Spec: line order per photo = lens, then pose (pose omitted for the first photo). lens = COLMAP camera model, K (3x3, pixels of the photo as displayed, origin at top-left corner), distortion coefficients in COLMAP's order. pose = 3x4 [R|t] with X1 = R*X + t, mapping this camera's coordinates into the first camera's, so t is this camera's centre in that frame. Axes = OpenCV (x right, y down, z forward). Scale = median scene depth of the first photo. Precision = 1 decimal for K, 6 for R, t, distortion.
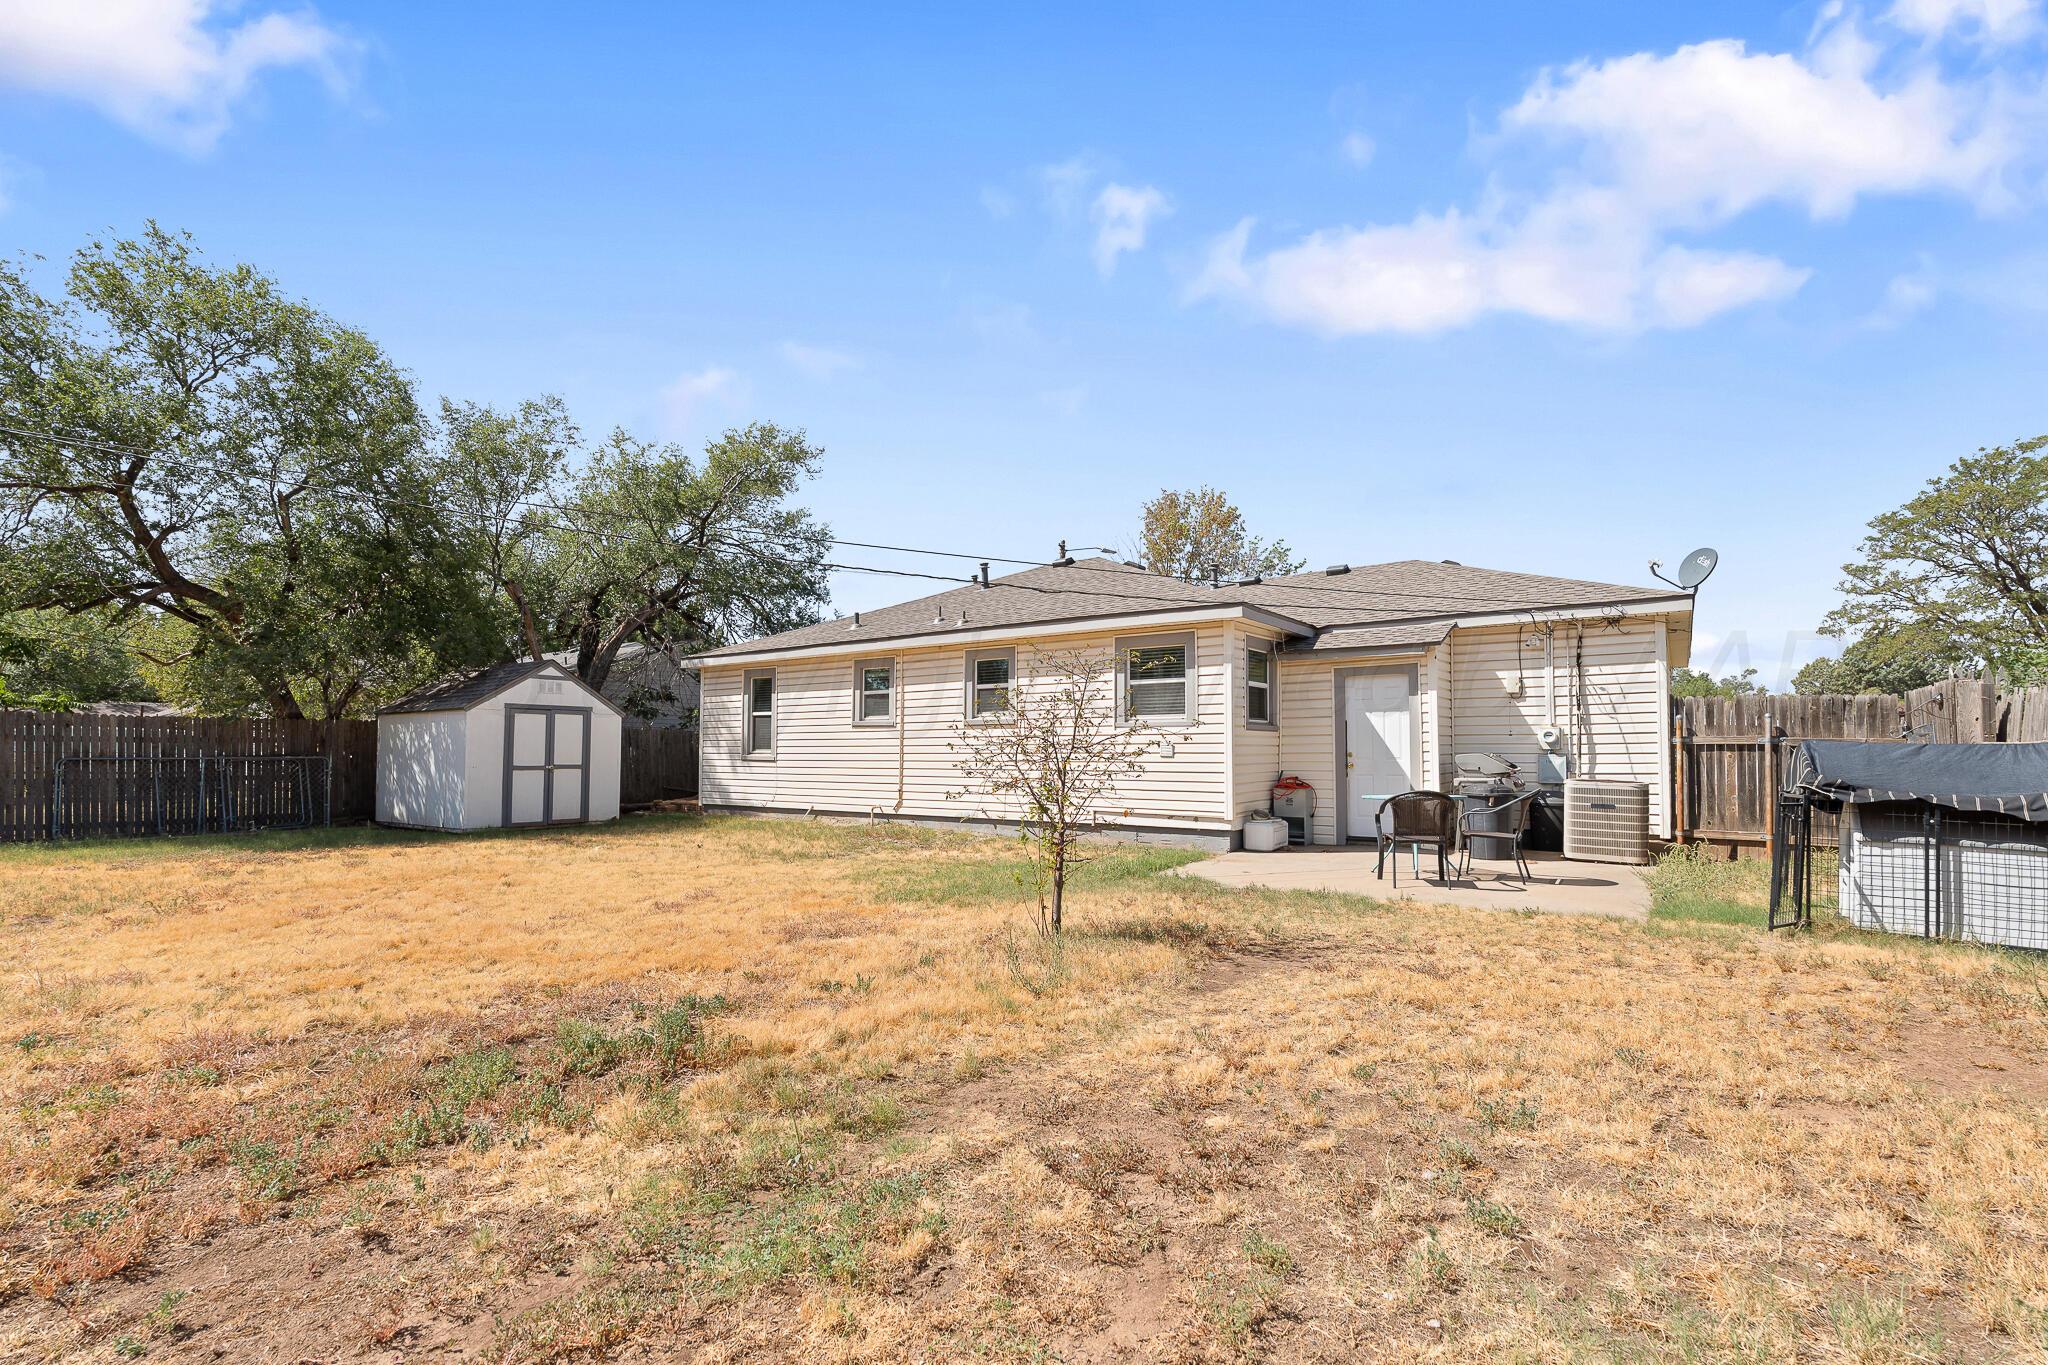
lens RADIAL K [[911.6, 0, 1035.3], [0, 911.6, 715.8], [0, 0, 1]] dist [0.001569, -0.000464]
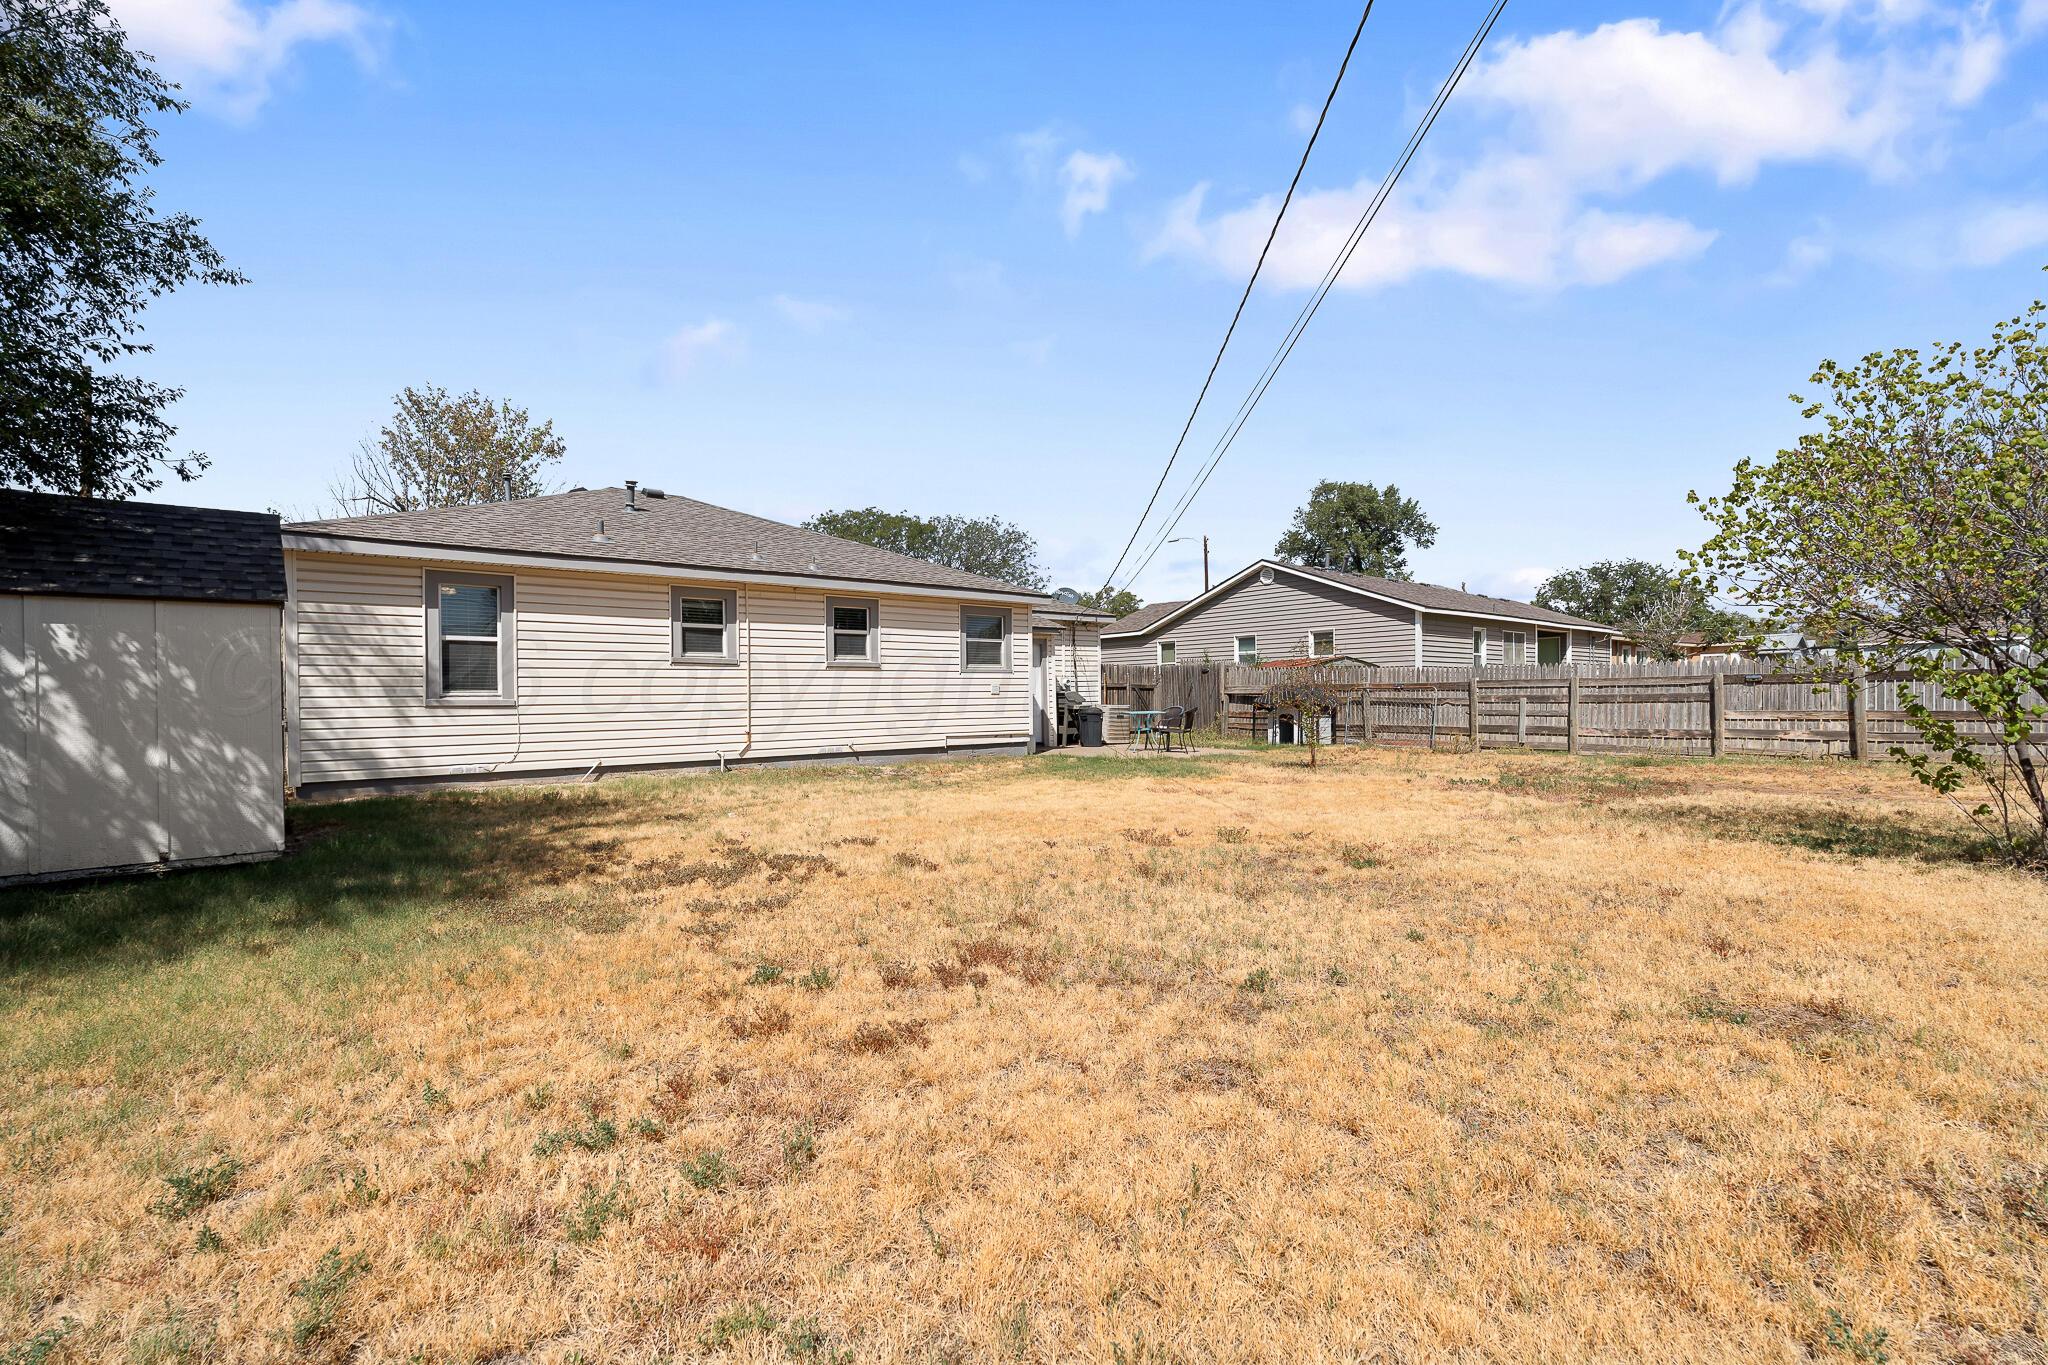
lens RADIAL K [[911.6, 0, 1040.7], [0, 911.6, 691.3], [0, 0, 1]] dist [0.001569, -0.000464]
pose [[0.244355, 0.000915, 0.969685, -1.011628], [-0.028214, 0.999583, 0.006166, 0.024794], [-0.969275, -0.028865, 0.244279, 0.485638]]
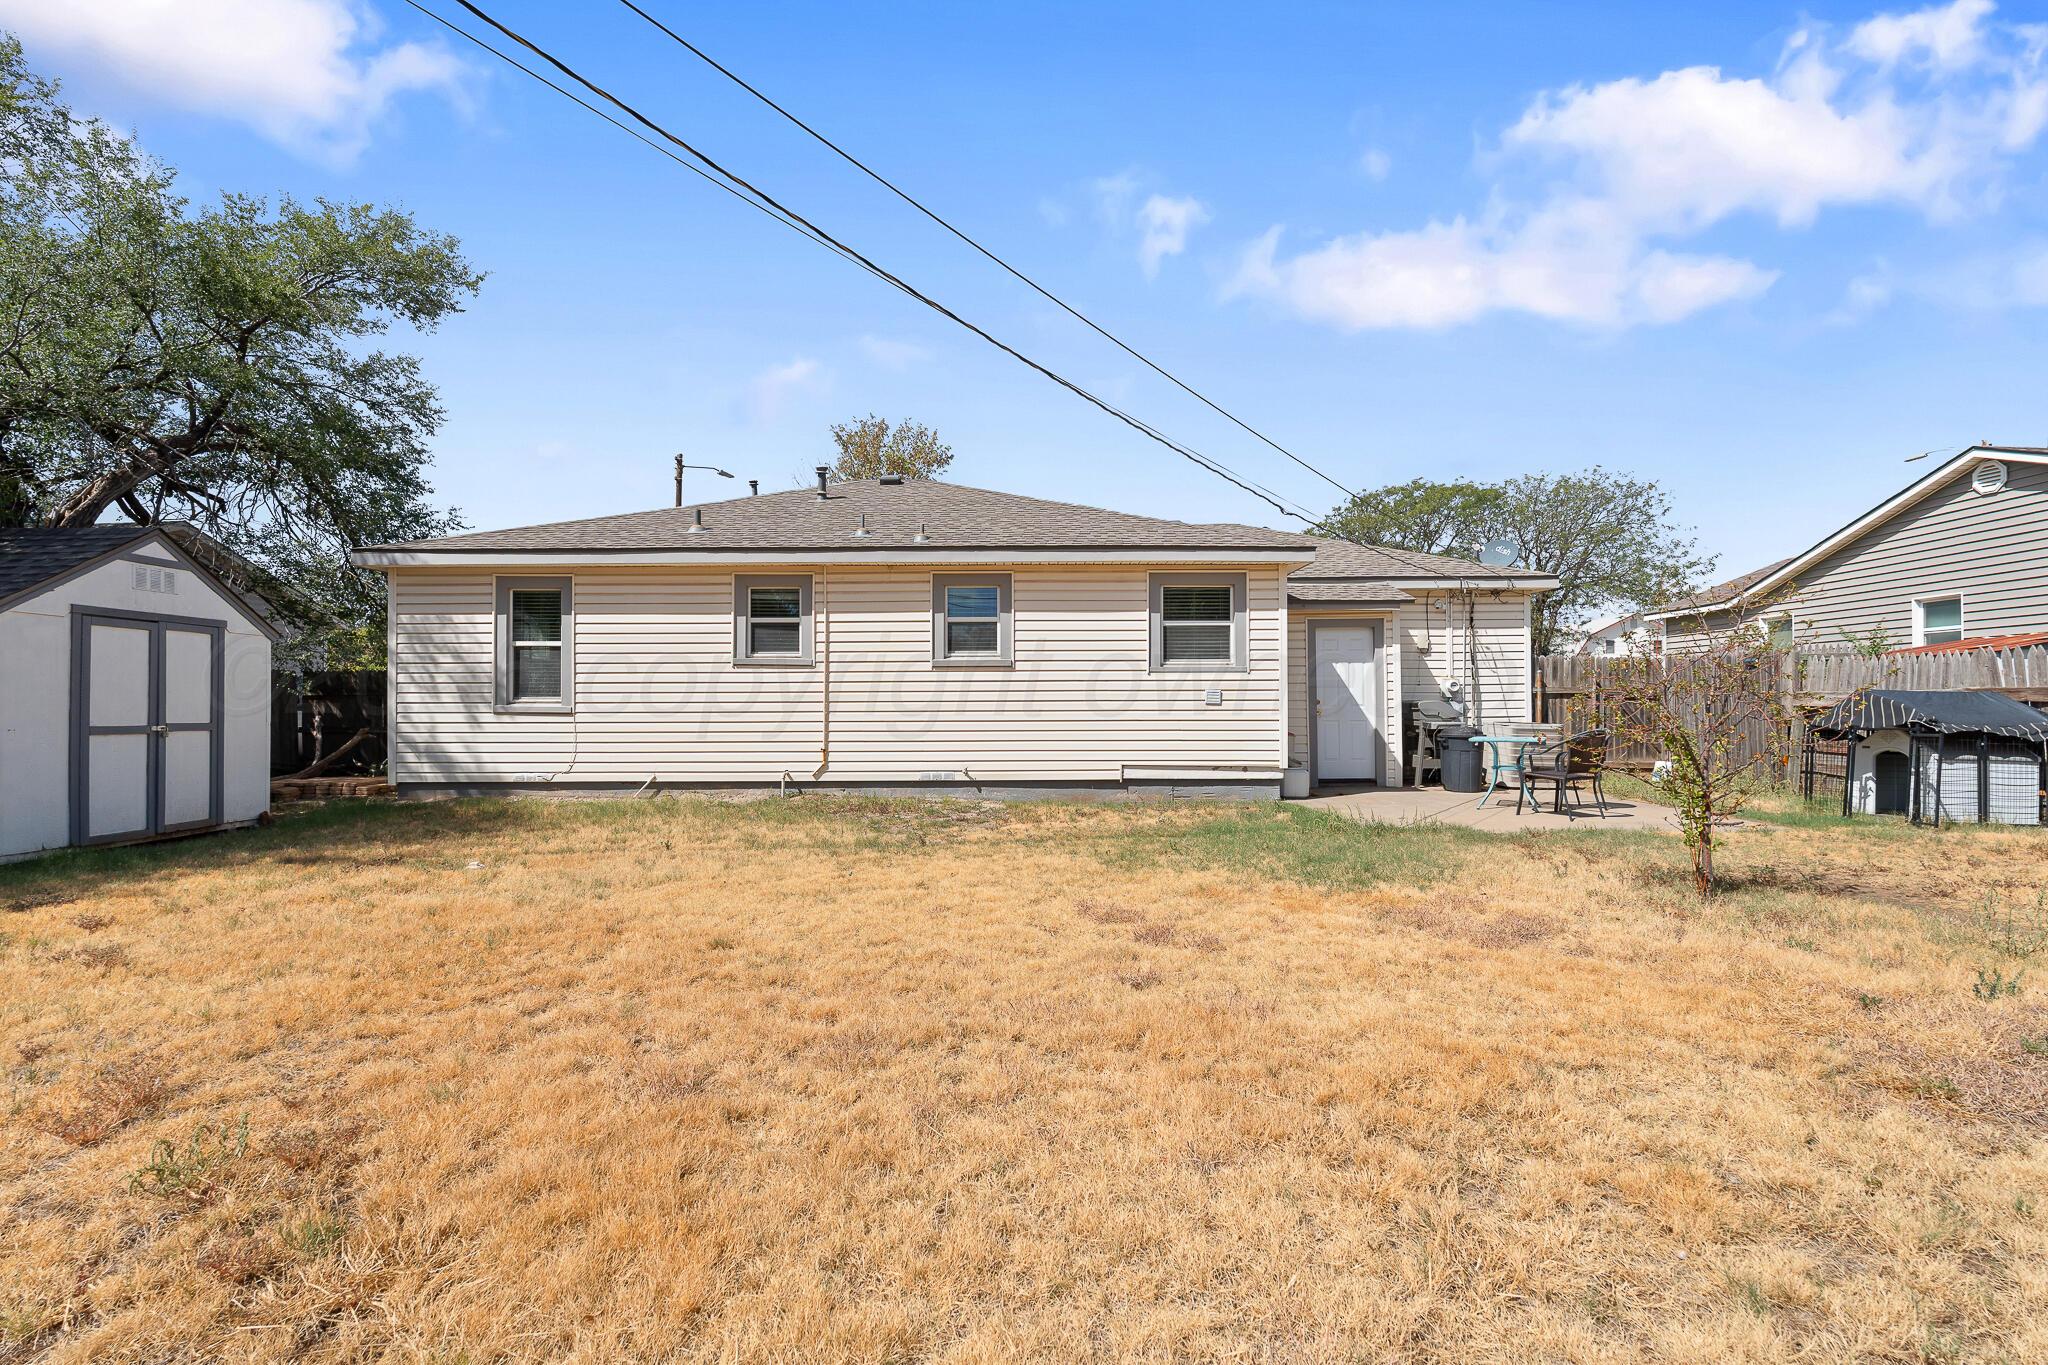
lens RADIAL K [[911.6, 0, 1025.7], [0, 911.6, 687.5], [0, 0, 1]] dist [0.001569, -0.000464]
pose [[0.818699, 0.008917, 0.574154, -0.458273], [-0.020729, 0.999687, 0.014032, 0.015420], [-0.573849, -0.023389, 0.818627, 0.285131]]
